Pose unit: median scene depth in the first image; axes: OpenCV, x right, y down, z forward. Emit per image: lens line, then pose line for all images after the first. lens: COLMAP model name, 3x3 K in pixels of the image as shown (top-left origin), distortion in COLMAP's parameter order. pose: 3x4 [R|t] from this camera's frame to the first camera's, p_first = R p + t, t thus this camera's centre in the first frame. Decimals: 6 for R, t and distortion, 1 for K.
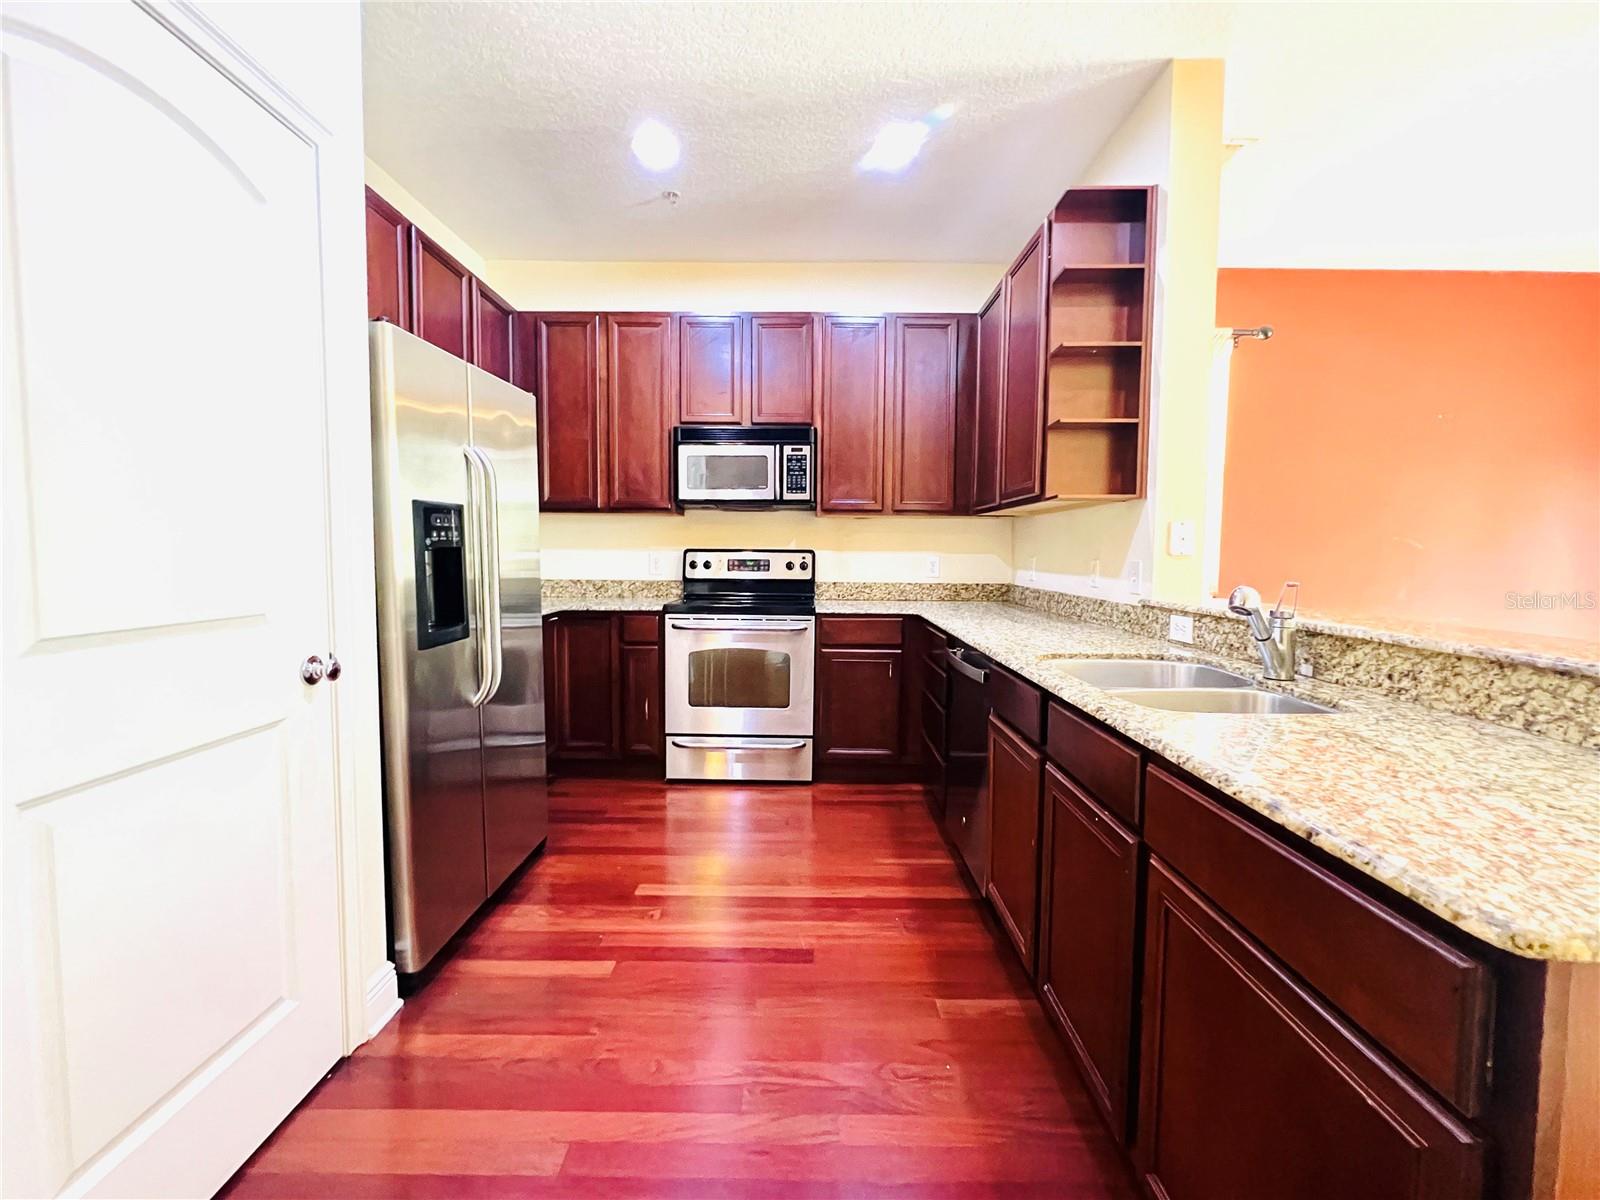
lens RADIAL K [[695.9, 0, 800.0], [0, 695.9, 600.0], [0, 0, 1]] dist [-0.001130, -0.000204]
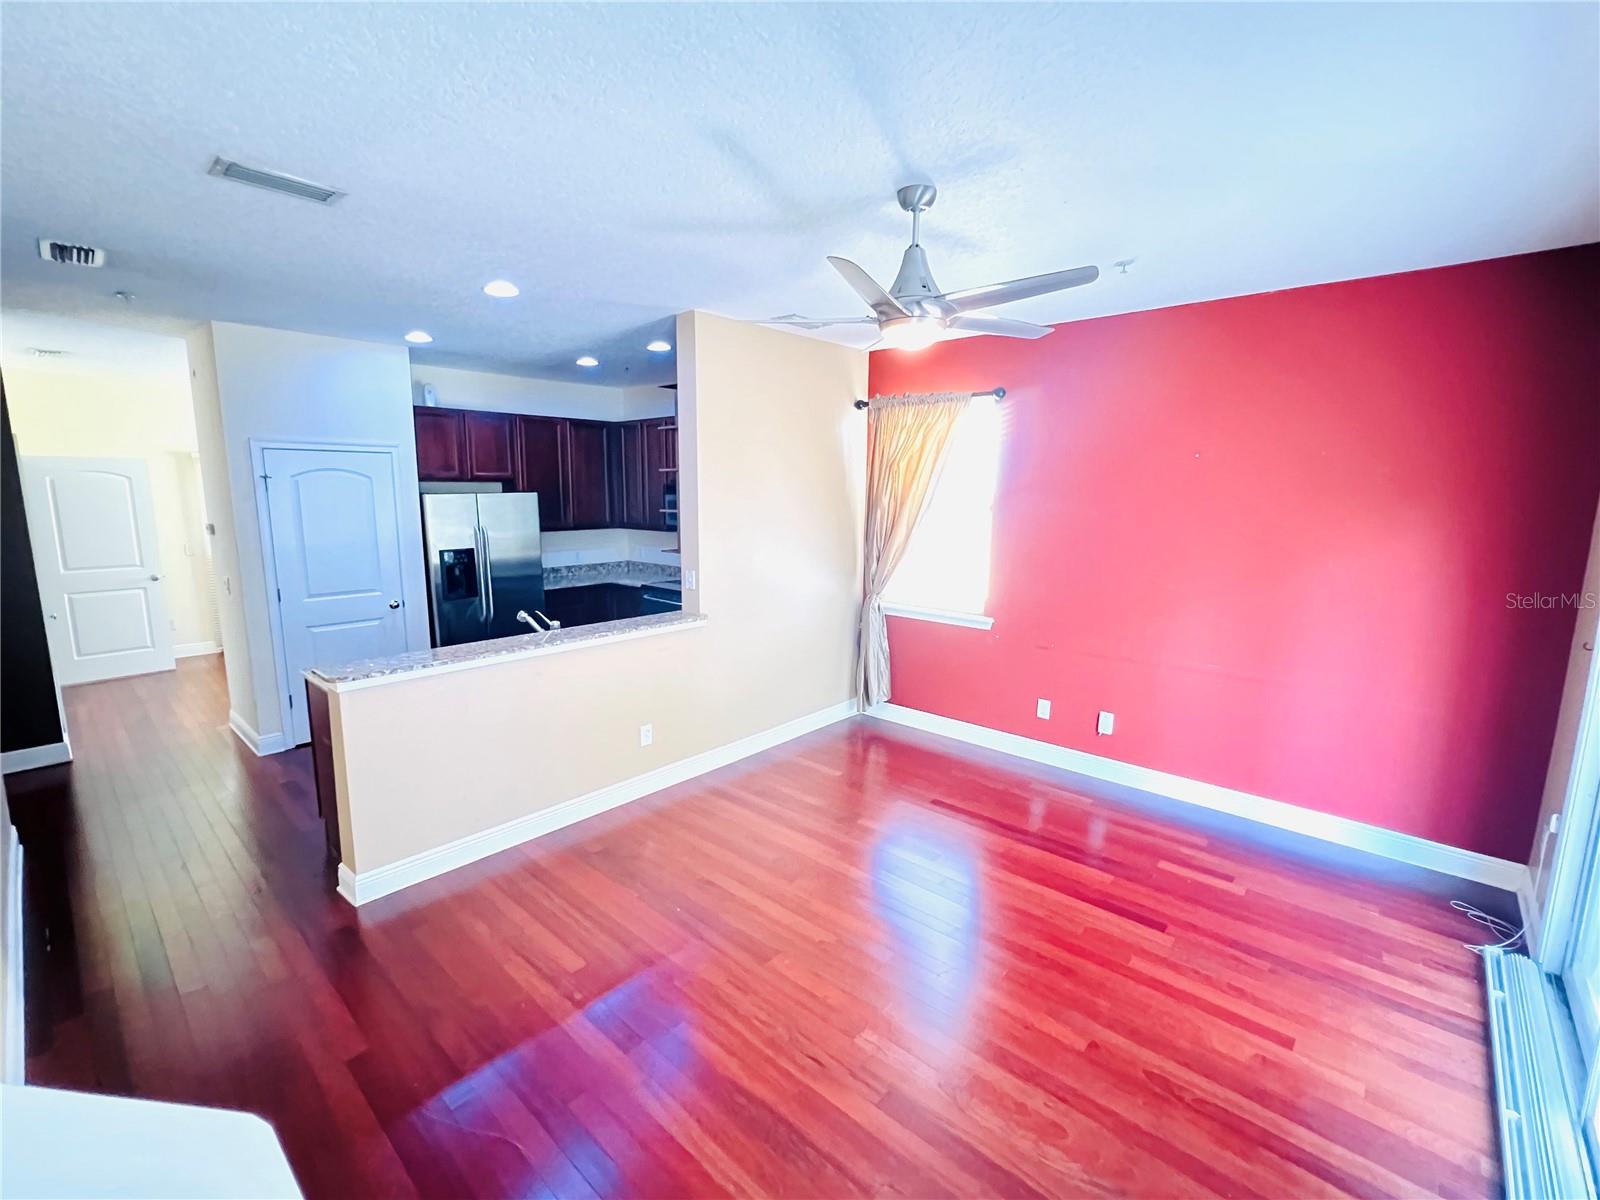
lens RADIAL K [[693.8, 0, 800.0], [0, 693.8, 600.0], [0, 0, 1]] dist [0.002328, 0.000266]
pose [[0.749037, 0.104238, -0.654277, 1.271992], [-0.048834, 0.993546, 0.102383, -0.154854], [0.660726, -0.044737, 0.749293, -0.110327]]
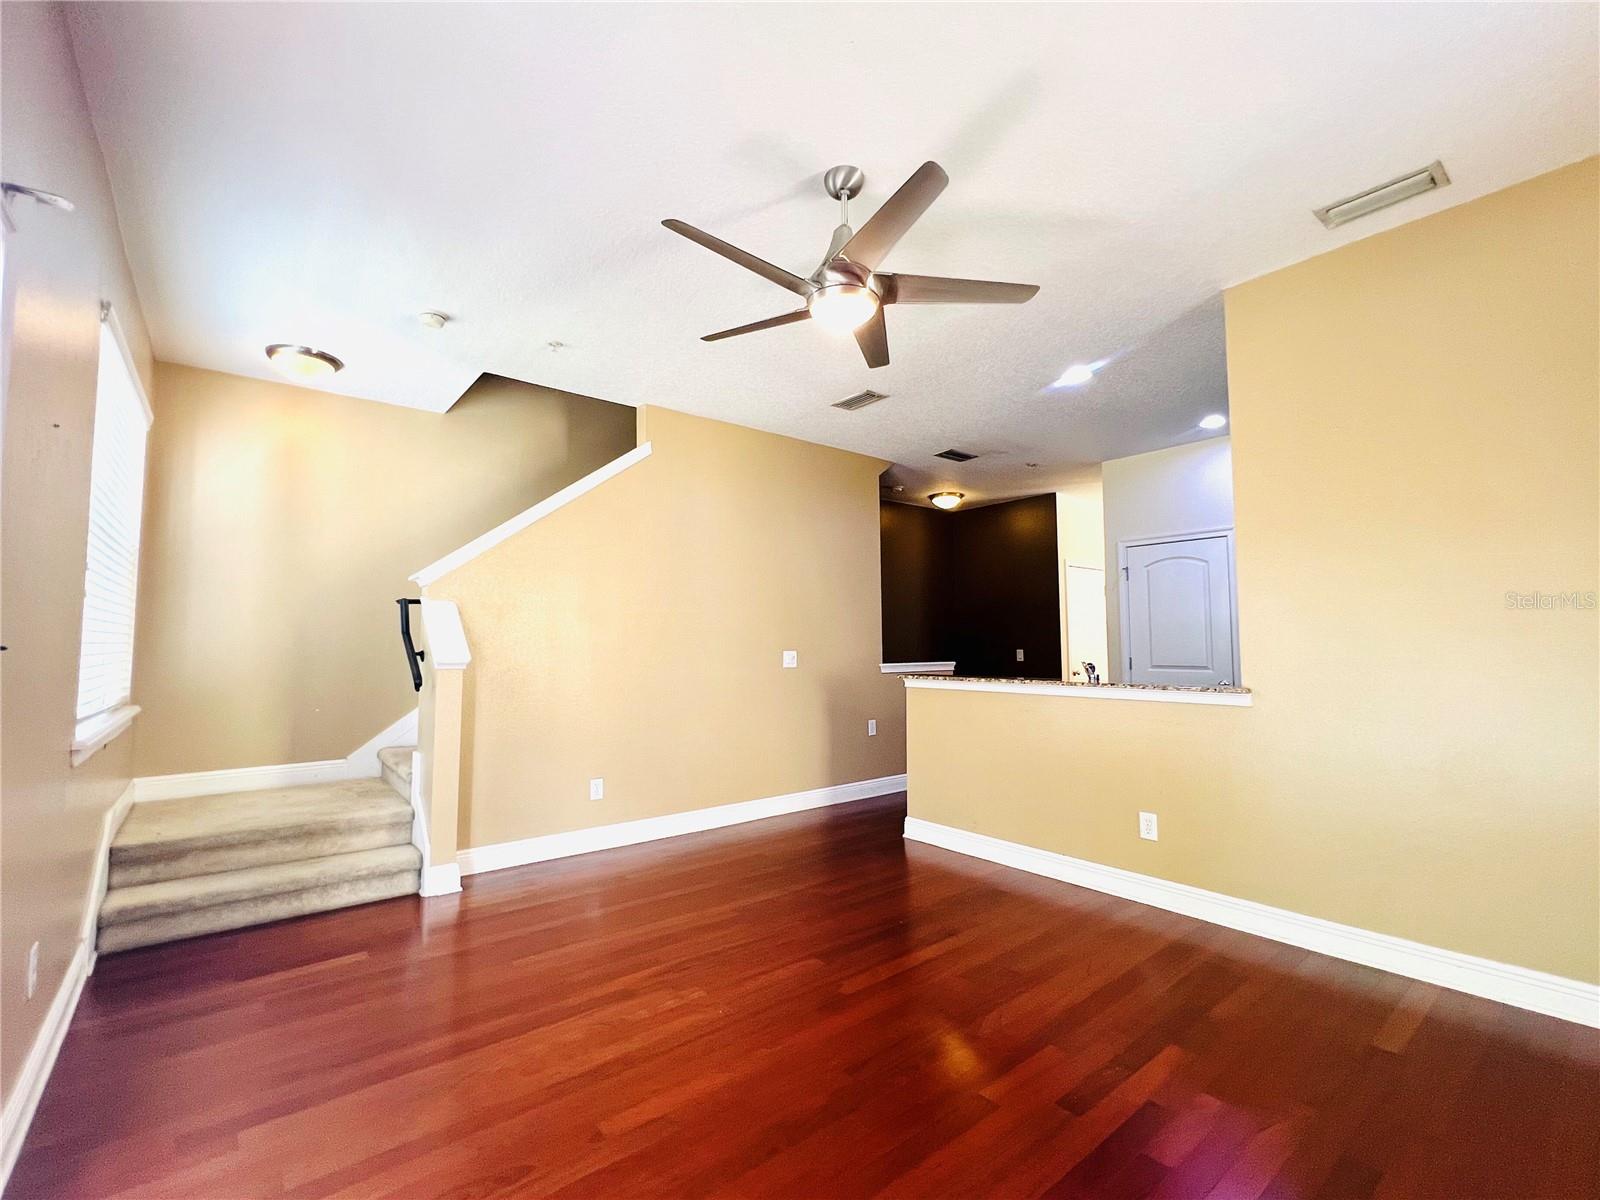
lens RADIAL K [[695.9, 0, 800.0], [0, 695.9, 600.0], [0, 0, 1]] dist [-0.001130, -0.000204]
pose [[-0.765118, -0.047662, -0.642123, 1.315178], [-0.051090, 0.998606, -0.013246, -0.068204], [0.641859, 0.022671, -0.766487, 0.950039]]
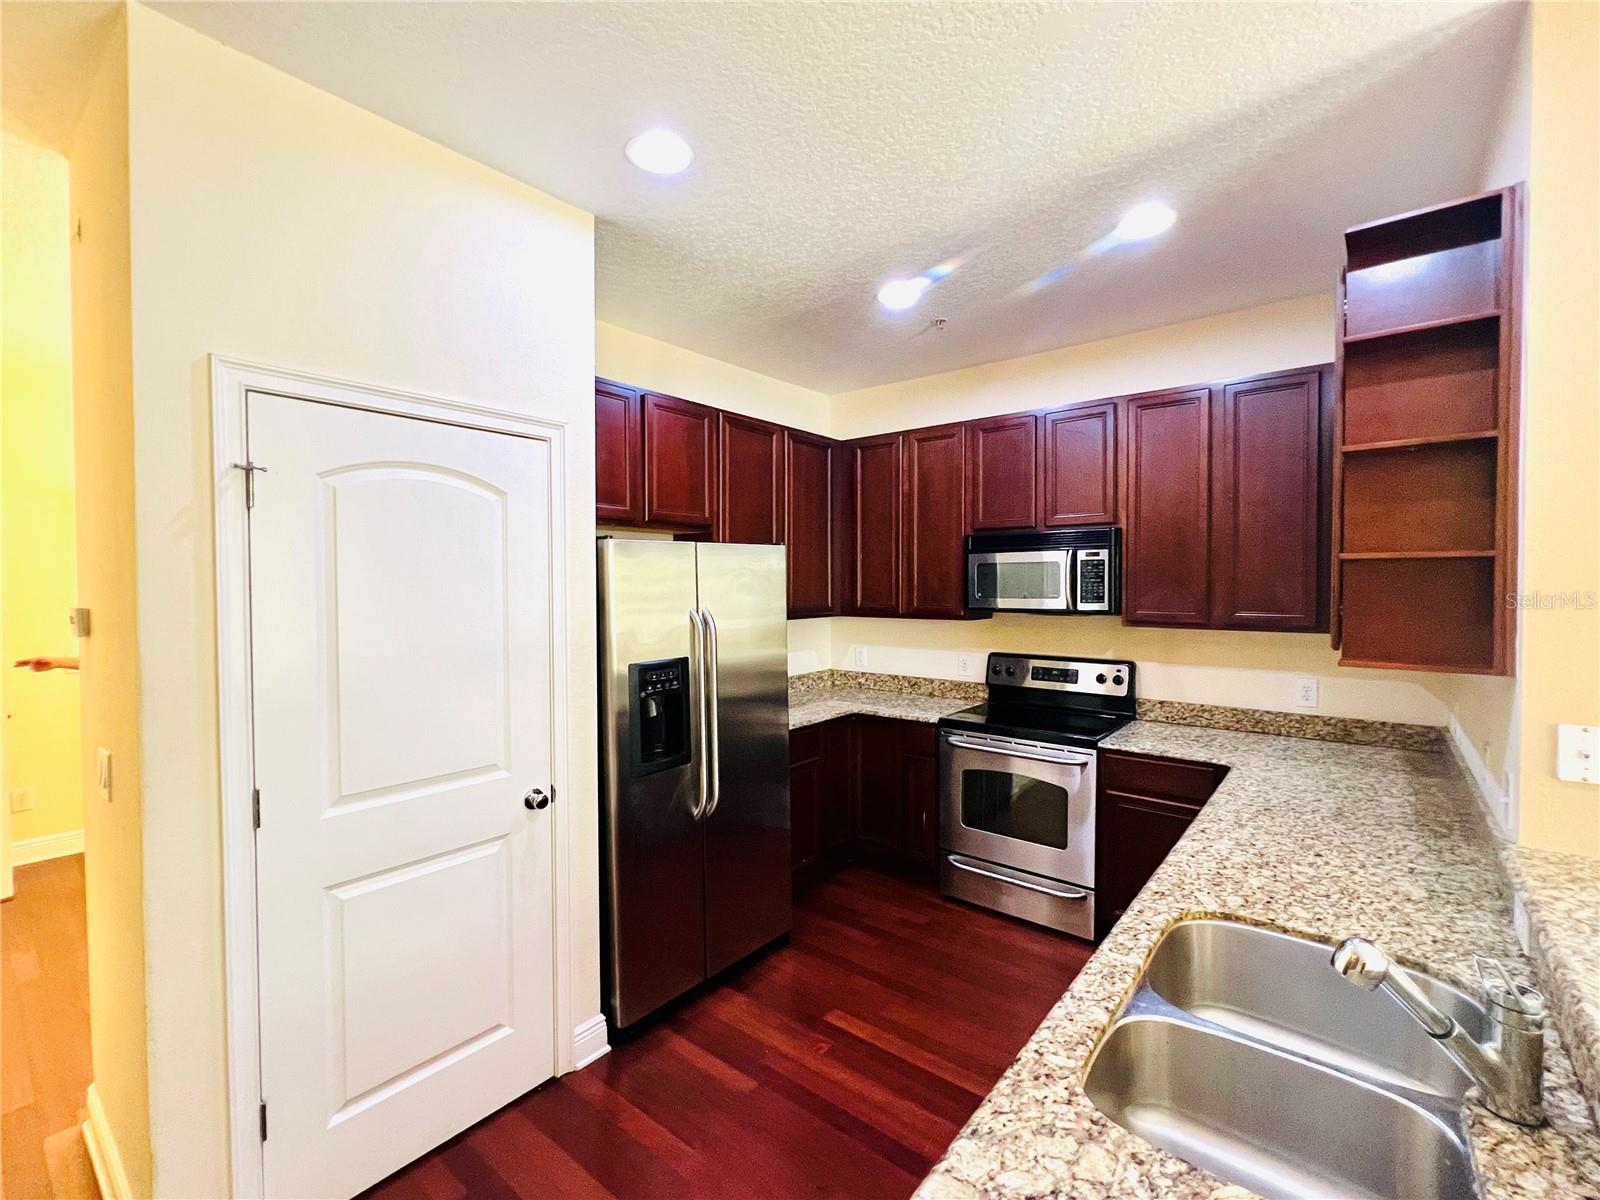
lens RADIAL K [[695.9, 0, 800.0], [0, 695.9, 600.0], [0, 0, 1]] dist [-0.001130, -0.000204]
pose [[0.781958, 0.005353, -0.623309, 0.256603], [-0.034839, 0.998775, -0.035128, -0.113873], [0.622357, 0.049184, 0.781187, 0.079084]]
